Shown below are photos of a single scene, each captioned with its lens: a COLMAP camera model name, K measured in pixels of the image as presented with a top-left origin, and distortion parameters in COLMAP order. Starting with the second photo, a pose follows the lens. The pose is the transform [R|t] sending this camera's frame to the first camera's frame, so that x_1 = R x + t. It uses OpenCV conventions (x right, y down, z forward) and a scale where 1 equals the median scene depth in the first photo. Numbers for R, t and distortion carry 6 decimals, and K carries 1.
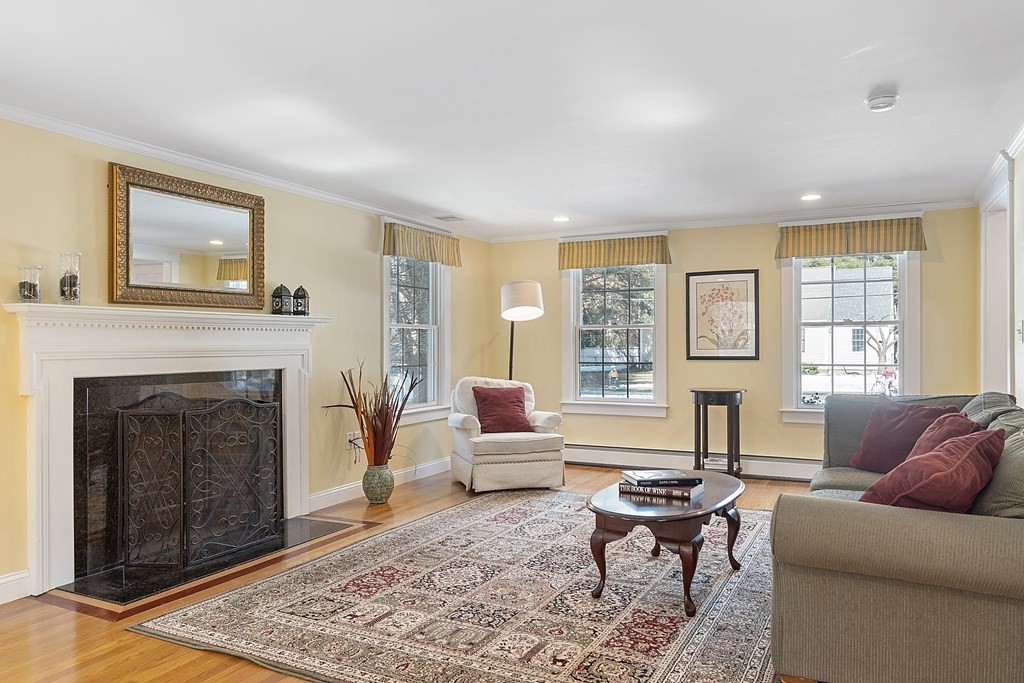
lens RADIAL K [[713.3, 0, 516.2], [0, 713.3, 345.9], [0, 0, 1]] dist [-0.001683, -0.001244]
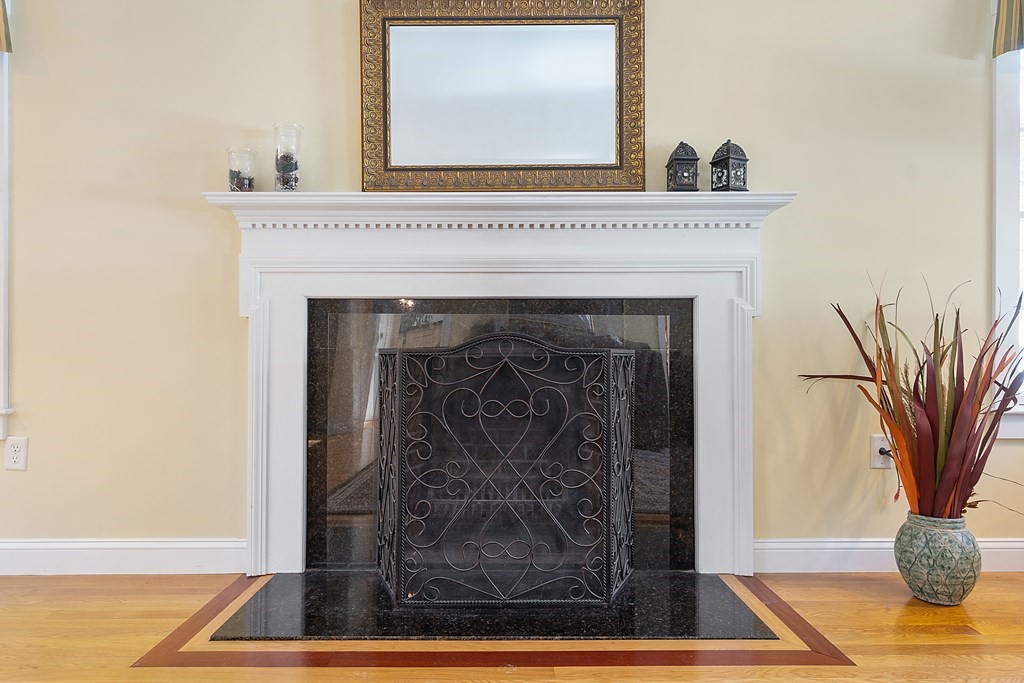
lens RADIAL K [[609.6, 0, 512.3], [0, 609.6, 347.0], [0, 0, 1]] dist [-0.000359, -0.000315]
pose [[0.444161, -0.003725, -0.895939, 0.039208], [0.000320, 0.999992, -0.003999, 0.089070], [0.895947, 0.001489, 0.444159, 0.817178]]
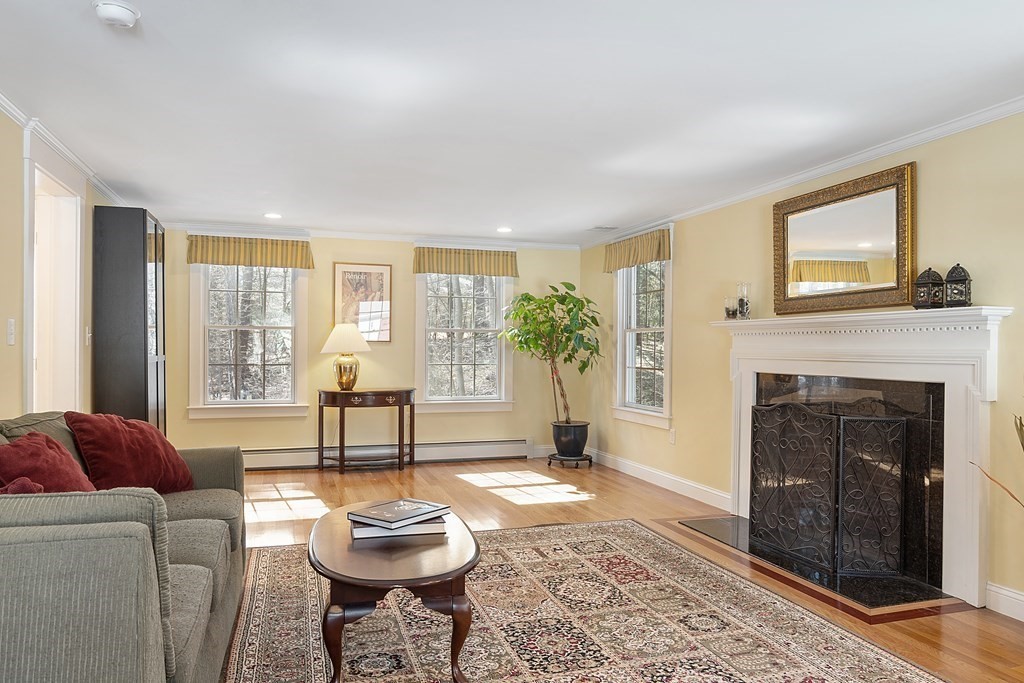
lens RADIAL K [[713.3, 0, 516.2], [0, 713.3, 345.9], [0, 0, 1]] dist [-0.001683, -0.001244]
pose [[-0.714604, -0.000582, -0.699529, 0.602713], [-0.003582, 0.999990, 0.002827, -0.007064], [0.699520, 0.004526, -0.714599, 1.490930]]
